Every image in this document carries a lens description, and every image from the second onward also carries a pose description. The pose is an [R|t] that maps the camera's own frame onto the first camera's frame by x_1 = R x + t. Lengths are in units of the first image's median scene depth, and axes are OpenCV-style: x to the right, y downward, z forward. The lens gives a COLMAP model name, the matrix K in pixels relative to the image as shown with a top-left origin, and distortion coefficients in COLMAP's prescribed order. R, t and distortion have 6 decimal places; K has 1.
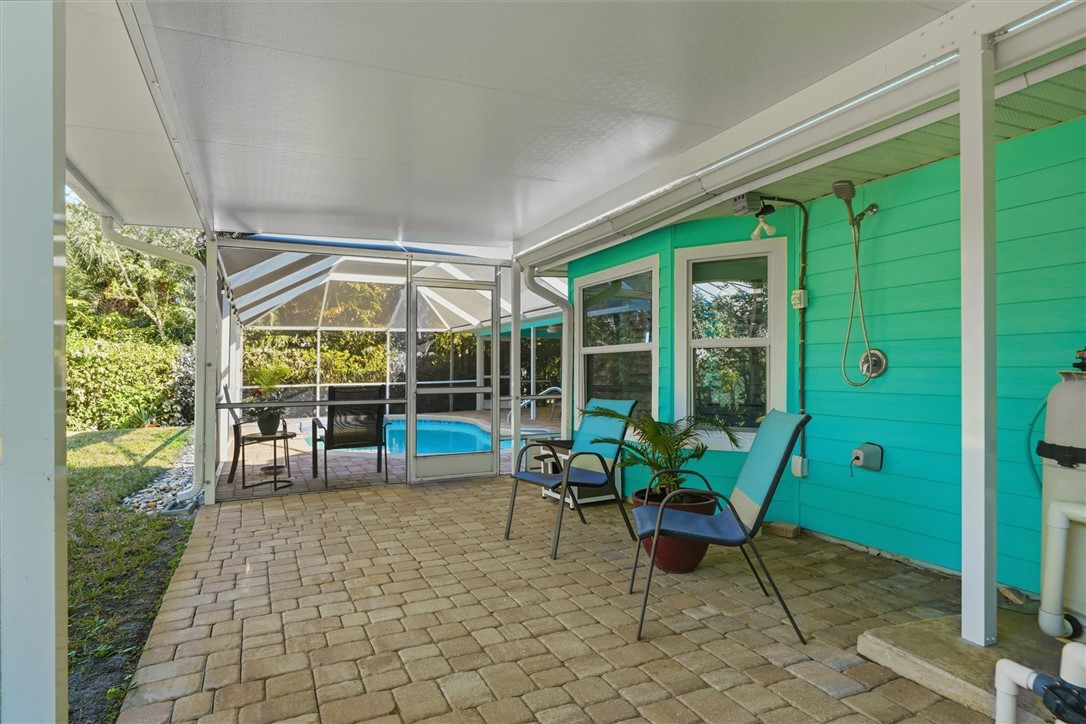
lens RADIAL K [[616.1, 0, 516.7], [0, 616.1, 367.6], [0, 0, 1]] dist [0.036235, -0.000106]
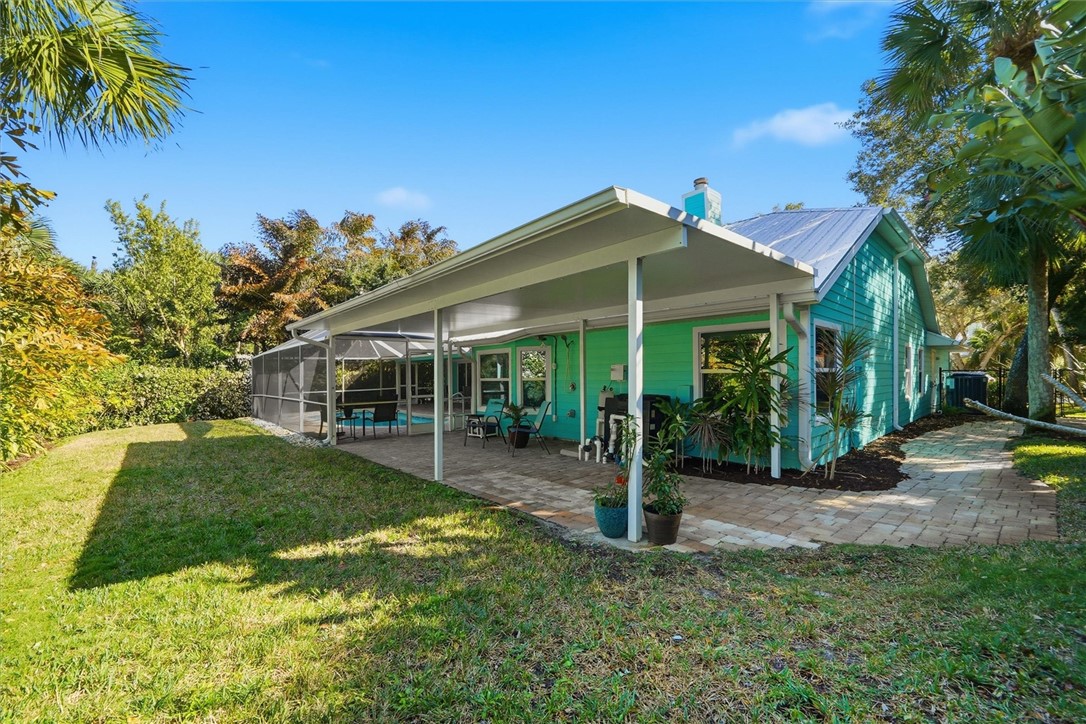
lens RADIAL K [[406.8, 0, 543.0], [0, 406.8, 362.0], [0, 0, 1]] dist [-0.012908, 0.000023]
pose [[0.941446, 0.001888, 0.337159, -0.262126], [0.007407, 0.999627, -0.026279, -0.063241], [-0.337082, 0.027238, 0.941081, -0.812844]]
